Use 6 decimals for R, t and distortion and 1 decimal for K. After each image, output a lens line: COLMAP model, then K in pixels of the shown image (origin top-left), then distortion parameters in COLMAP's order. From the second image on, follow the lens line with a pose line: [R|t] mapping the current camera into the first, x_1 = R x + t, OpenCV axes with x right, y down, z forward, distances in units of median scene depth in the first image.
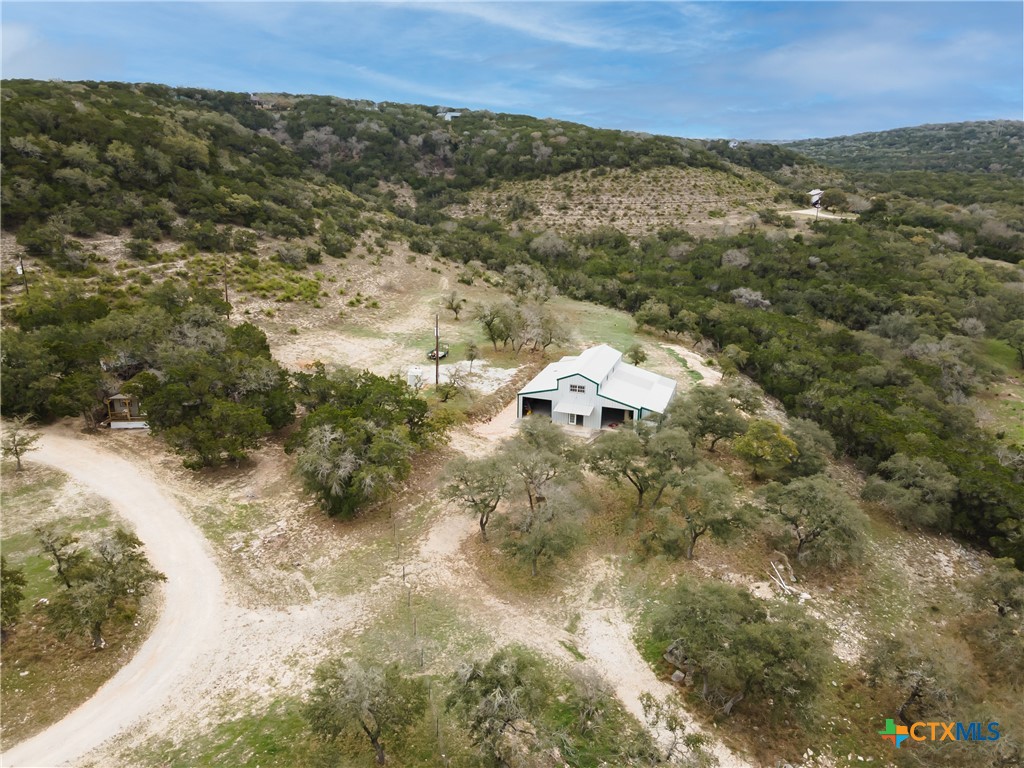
lens RADIAL K [[749.3, 0, 504.9], [0, 749.3, 380.7], [0, 0, 1]] dist [0.018919, 0.041695]
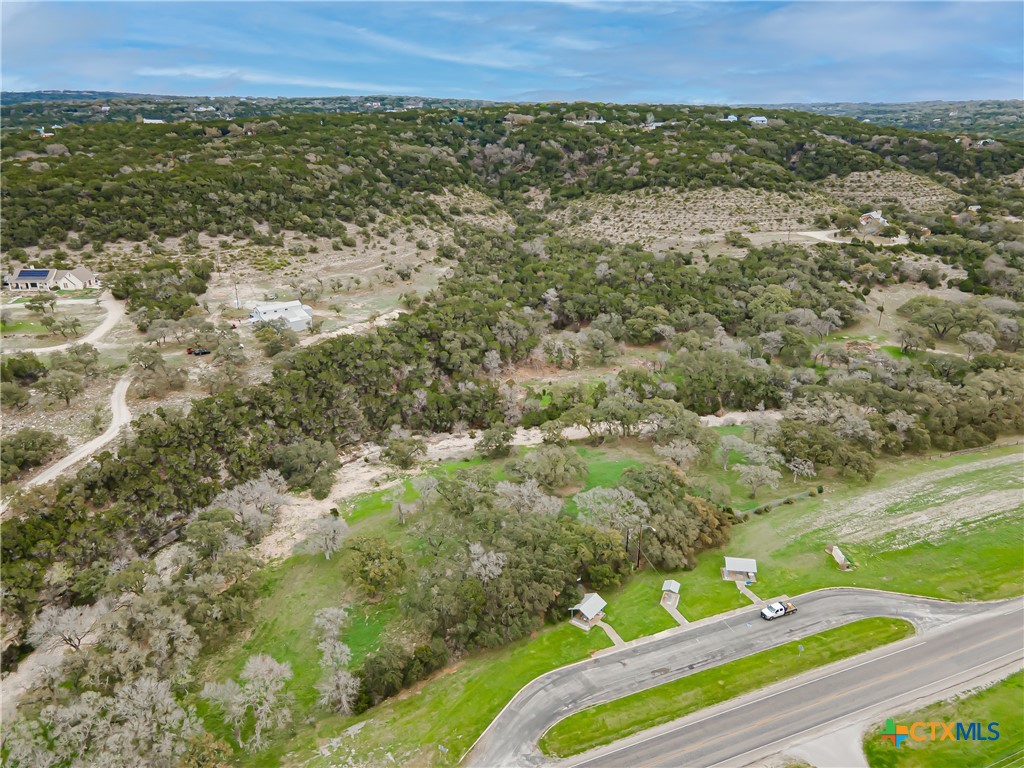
lens RADIAL K [[749.3, 0, 507.2], [0, 749.3, 377.2], [0, 0, 1]] dist [0.018919, 0.041695]
pose [[0.846569, 0.169421, -0.504597, 0.770027], [-0.146231, 0.985543, 0.085568, -0.042691], [0.511799, 0.001349, 0.859104, -0.306182]]
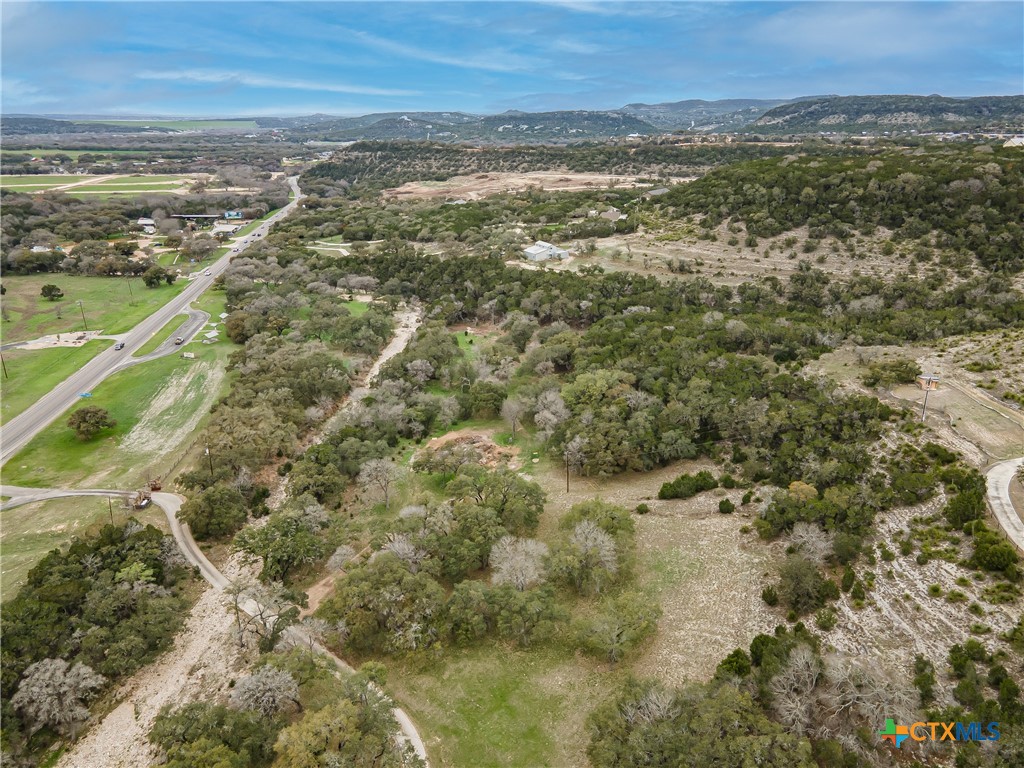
lens RADIAL K [[749.3, 0, 506.6], [0, 749.3, 384.0], [0, 0, 1]] dist [0.018919, 0.041695]
pose [[-0.716968, 0.231917, -0.657397, 1.109270], [-0.203594, 0.832260, 0.515648, -0.513119], [0.666713, 0.503546, -0.549487, 1.229985]]
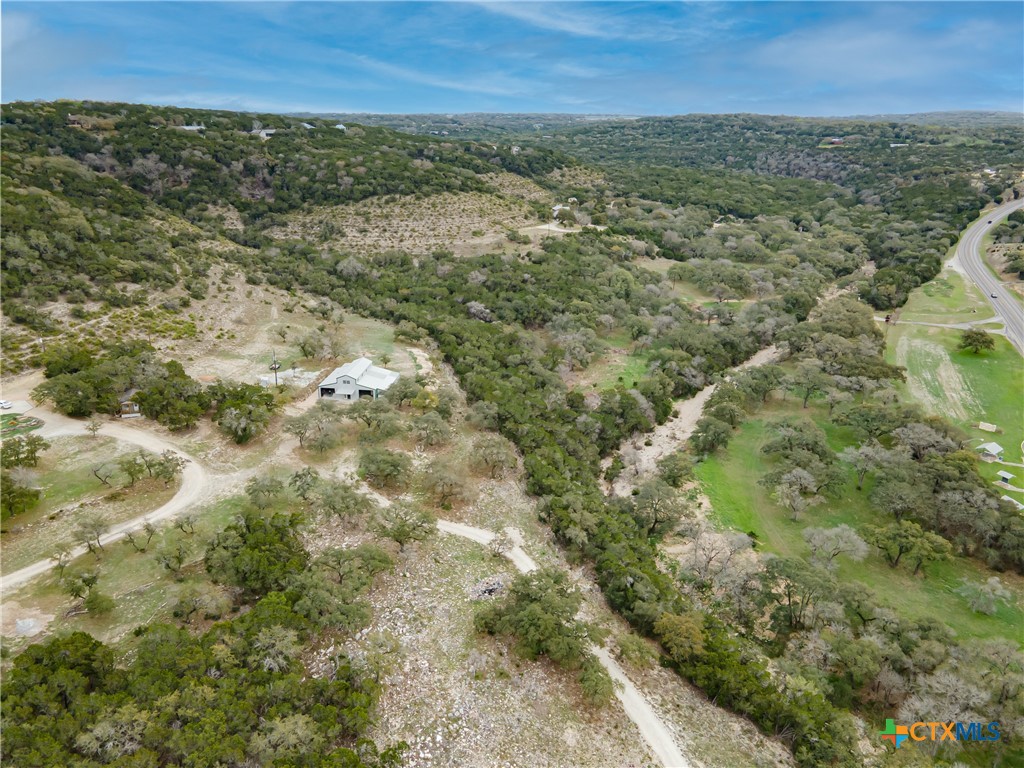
lens RADIAL K [[749.3, 0, 507.9], [0, 749.3, 378.9], [0, 0, 1]] dist [0.018919, 0.041695]
pose [[0.974426, -0.072098, 0.212829, 0.030263], [0.063435, 0.996866, 0.047265, -0.022980], [-0.215569, -0.032556, 0.975946, -0.386979]]
